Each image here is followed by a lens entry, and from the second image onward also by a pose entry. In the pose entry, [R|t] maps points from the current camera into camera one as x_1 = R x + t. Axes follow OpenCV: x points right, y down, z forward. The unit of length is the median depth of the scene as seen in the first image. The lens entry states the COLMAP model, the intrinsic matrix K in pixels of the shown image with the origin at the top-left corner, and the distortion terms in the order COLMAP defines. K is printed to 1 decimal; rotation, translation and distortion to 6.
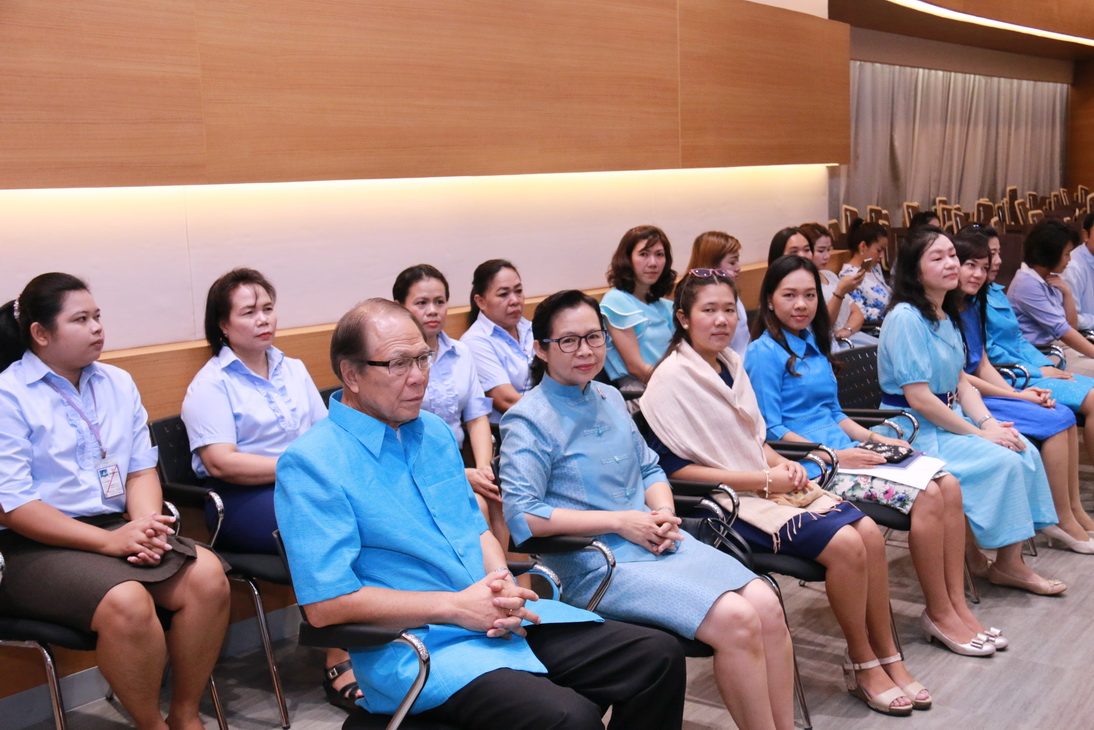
lens RADIAL K [[1343.0, 0, 547.0], [0, 1343.0, 365.0], [0, 0, 1]] dist [0.334394, 0.026690]
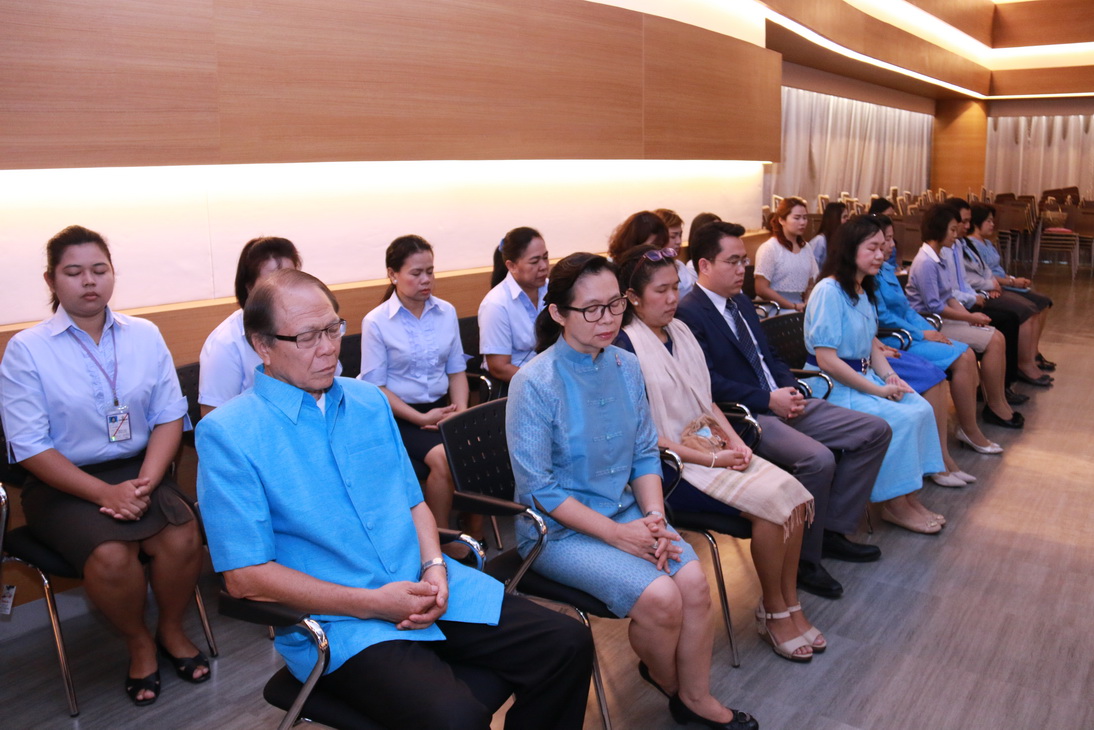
lens RADIAL K [[923.9, 0, 530.4], [0, 923.9, 383.0], [0, 0, 1]] dist [-0.003550, 0.006374]
pose [[0.999110, 0.019868, -0.037221, 0.038642], [-0.016737, 0.996442, 0.082601, -0.013999], [0.038729, -0.081905, 0.995887, 0.185744]]
